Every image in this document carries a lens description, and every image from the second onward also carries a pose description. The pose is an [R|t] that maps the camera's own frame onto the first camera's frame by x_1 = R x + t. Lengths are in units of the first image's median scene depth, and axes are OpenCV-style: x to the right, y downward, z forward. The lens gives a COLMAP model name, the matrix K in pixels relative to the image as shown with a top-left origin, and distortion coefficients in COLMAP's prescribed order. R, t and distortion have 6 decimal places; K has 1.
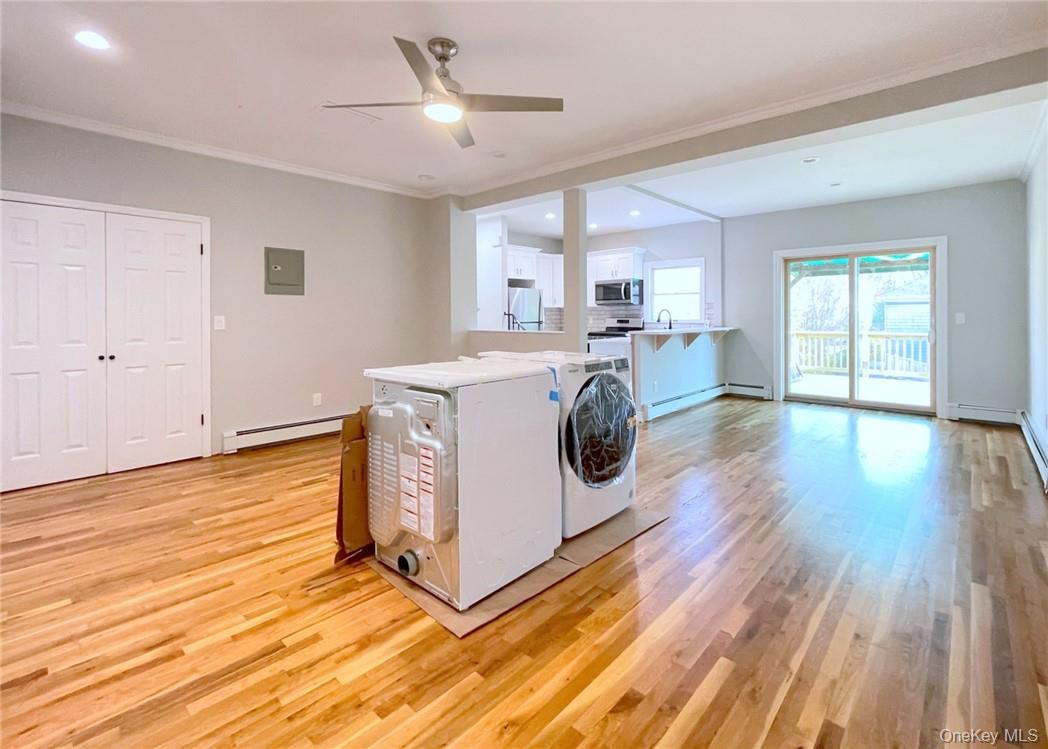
lens RADIAL K [[477.3, 0, 554.9], [0, 477.3, 318.6], [0, 0, 1]] dist [-0.000034, -0.000376]
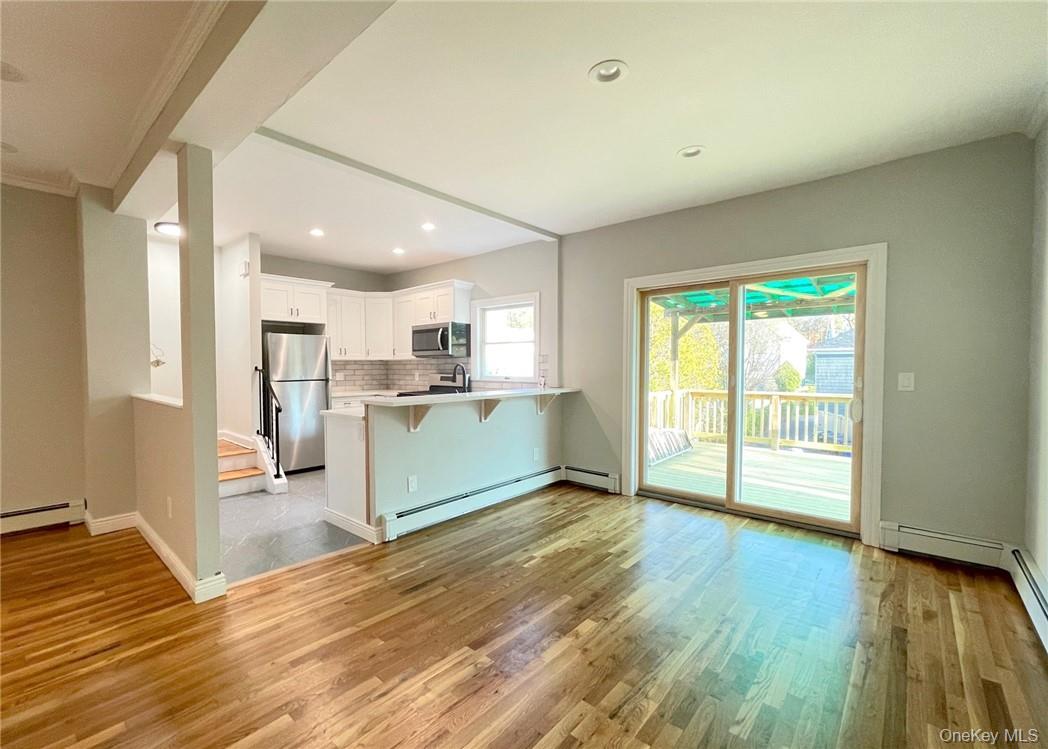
lens RADIAL K [[453.7, 0, 478.2], [0, 453.7, 381.7], [0, 0, 1]] dist [-0.000161, -0.000770]
pose [[0.999031, 0.004849, -0.043735, 0.281709], [-0.003636, 0.999608, 0.027777, -0.012012], [0.043852, -0.027591, 0.998657, 0.339377]]
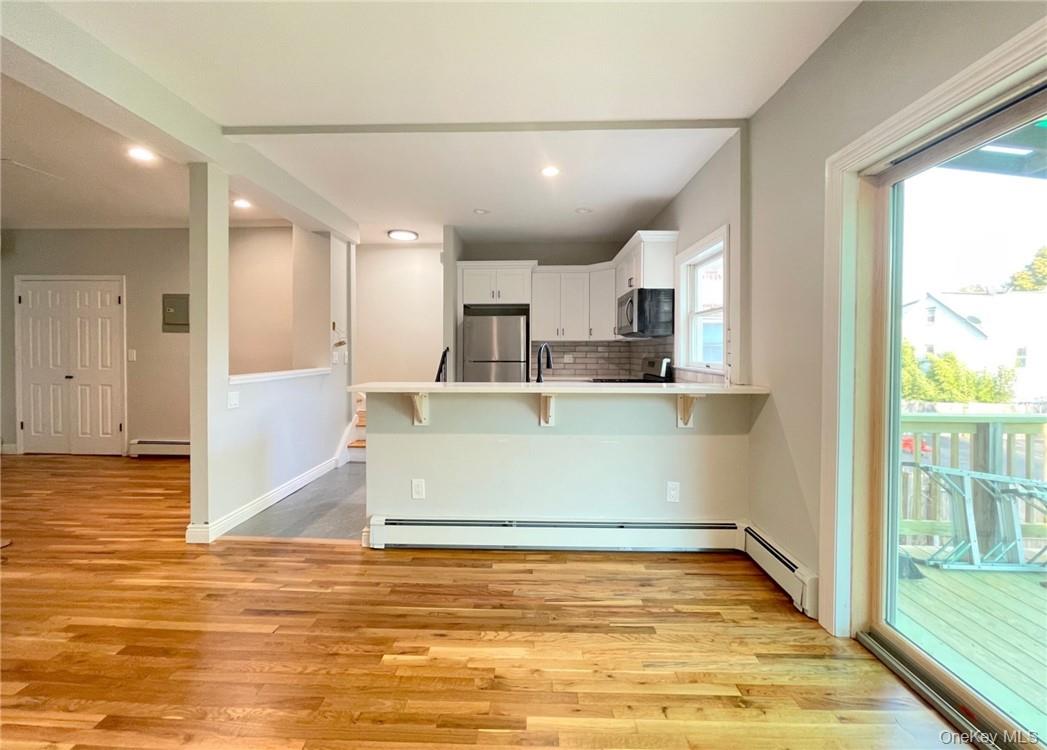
lens RADIAL K [[442.3, 0, 520.2], [0, 442.3, 353.3], [0, 0, 1]] dist [-0.000084, -0.000069]
pose [[0.633211, 0.015191, -0.773830, 0.572098], [-0.012238, 0.999879, 0.009614, -0.013419], [0.773883, 0.003382, 0.633320, 0.667822]]
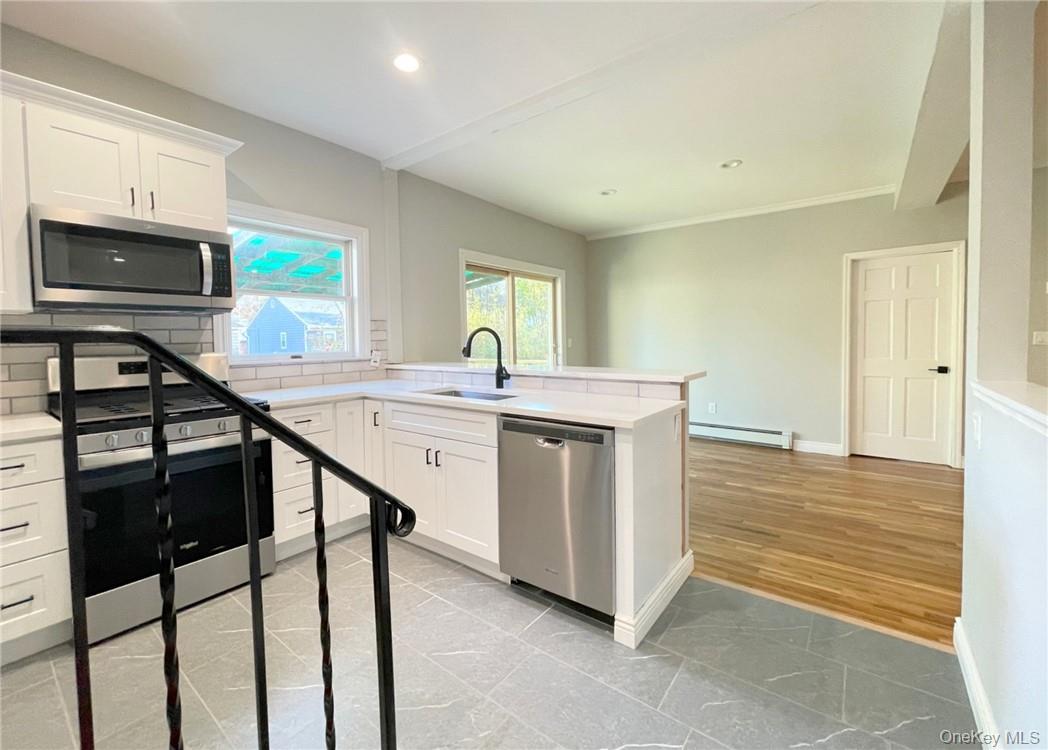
lens RADIAL K [[442.7, 0, 520.7], [0, 442.7, 353.3], [0, 0, 1]] dist [-0.000084, -0.000069]
pose [[-0.058515, -0.025564, 0.997959, -0.190527], [0.022159, 0.999393, 0.026900, -0.006444], [-0.998041, 0.023687, -0.057913, 0.975088]]
